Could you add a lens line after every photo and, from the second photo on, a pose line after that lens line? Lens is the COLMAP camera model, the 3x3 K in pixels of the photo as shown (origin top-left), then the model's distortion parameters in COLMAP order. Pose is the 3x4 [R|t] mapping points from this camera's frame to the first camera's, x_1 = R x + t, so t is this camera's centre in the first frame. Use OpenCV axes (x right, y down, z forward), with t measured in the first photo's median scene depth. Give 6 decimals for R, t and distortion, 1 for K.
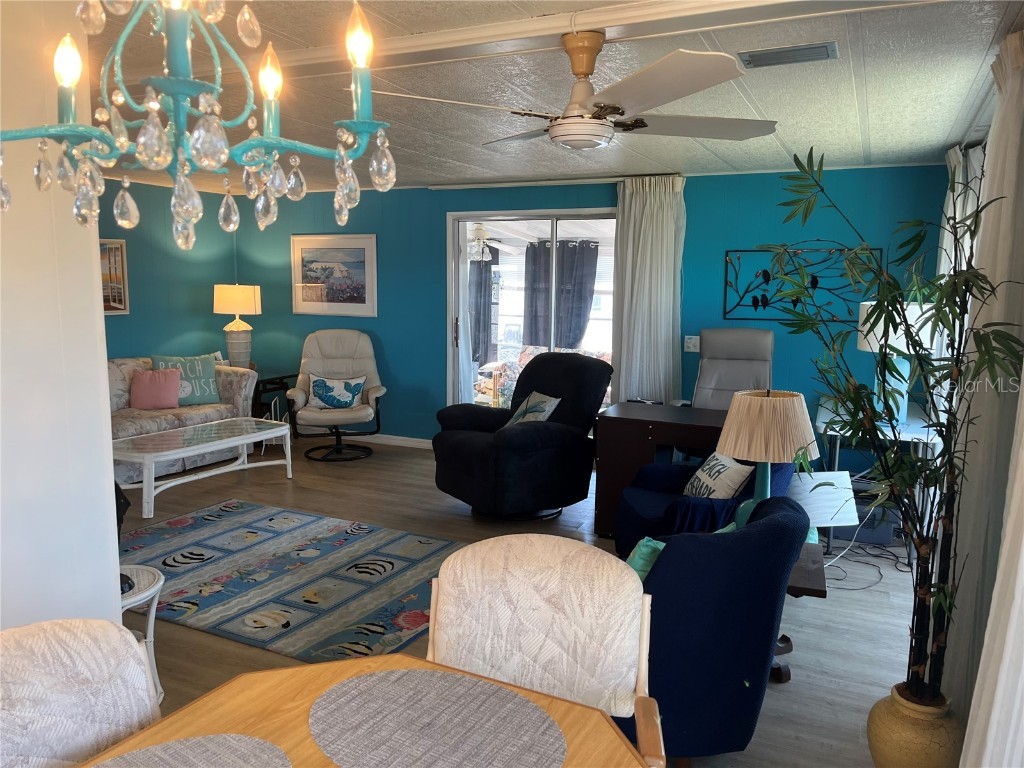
lens RADIAL K [[779.5, 0, 514.7], [0, 779.5, 385.4], [0, 0, 1]] dist [0.069078, -0.092438]
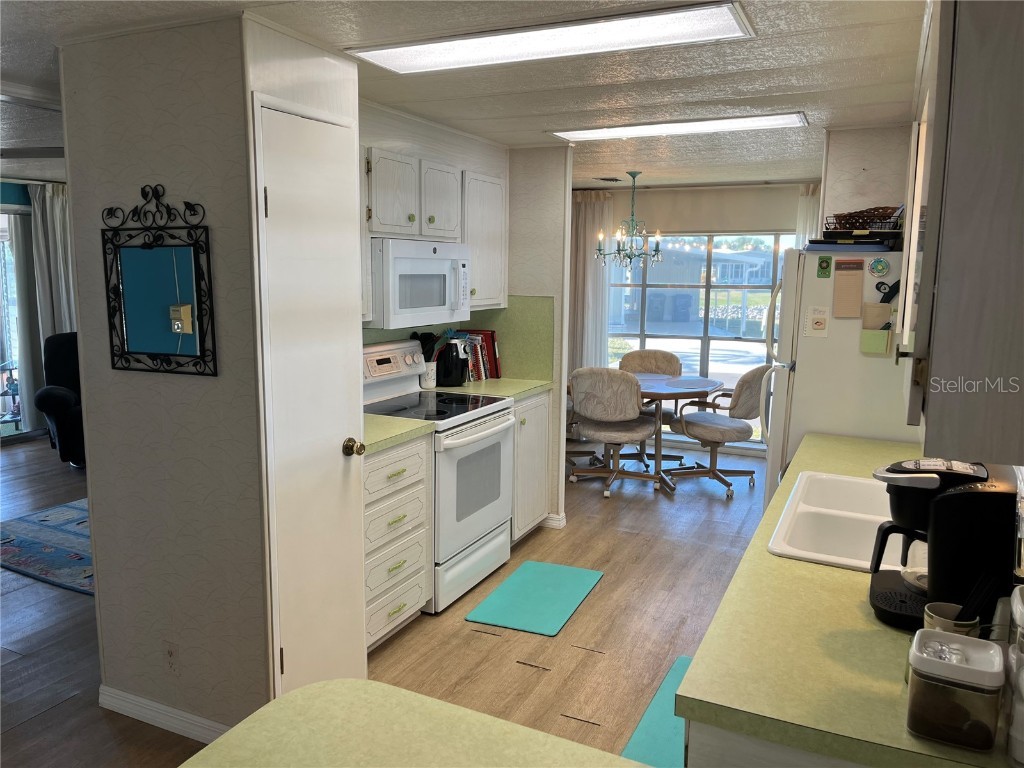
lens RADIAL K [[779.5, 0, 517.0], [0, 779.5, 384.6], [0, 0, 1]] dist [0.069078, -0.092438]
pose [[-0.007905, -0.162923, 0.986607, -0.936293], [0.129624, 0.978146, 0.162565, -0.059428], [-0.991532, 0.129173, 0.013386, 0.278341]]
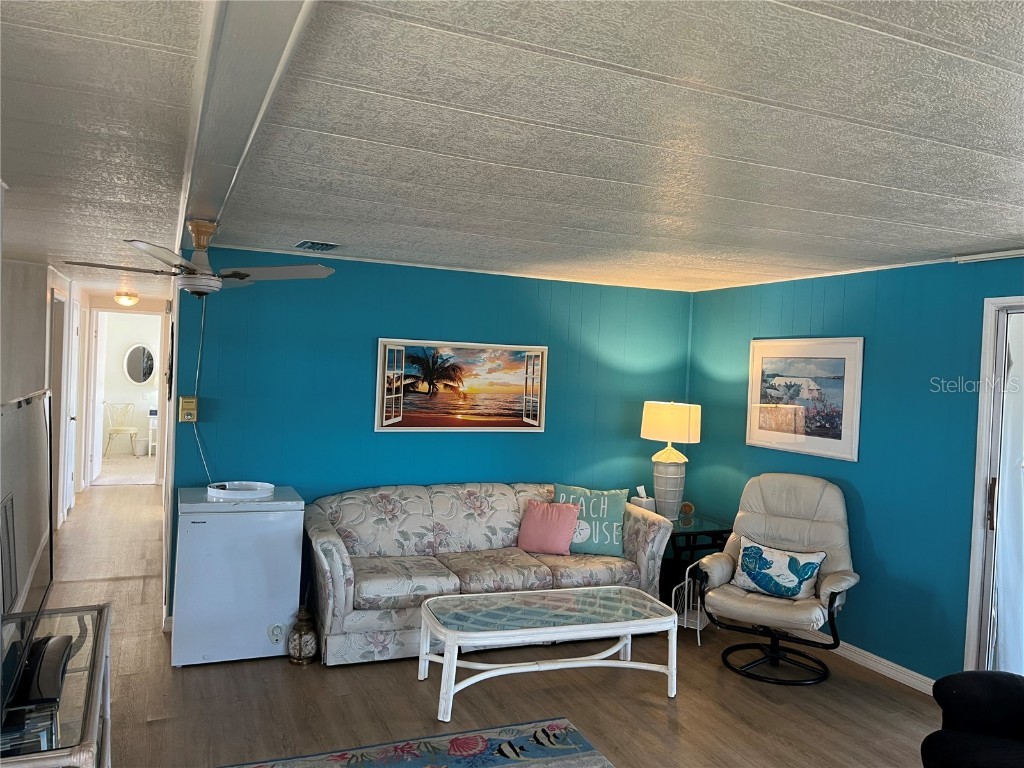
lens RADIAL K [[779.5, 0, 519.3], [0, 779.5, 385.7], [0, 0, 1]] dist [0.069078, -0.092438]
pose [[0.760538, 0.033140, -0.648447, 0.034485], [-0.123273, 0.987902, -0.094094, -0.056678], [0.637484, 0.151498, 0.755422, 0.333370]]
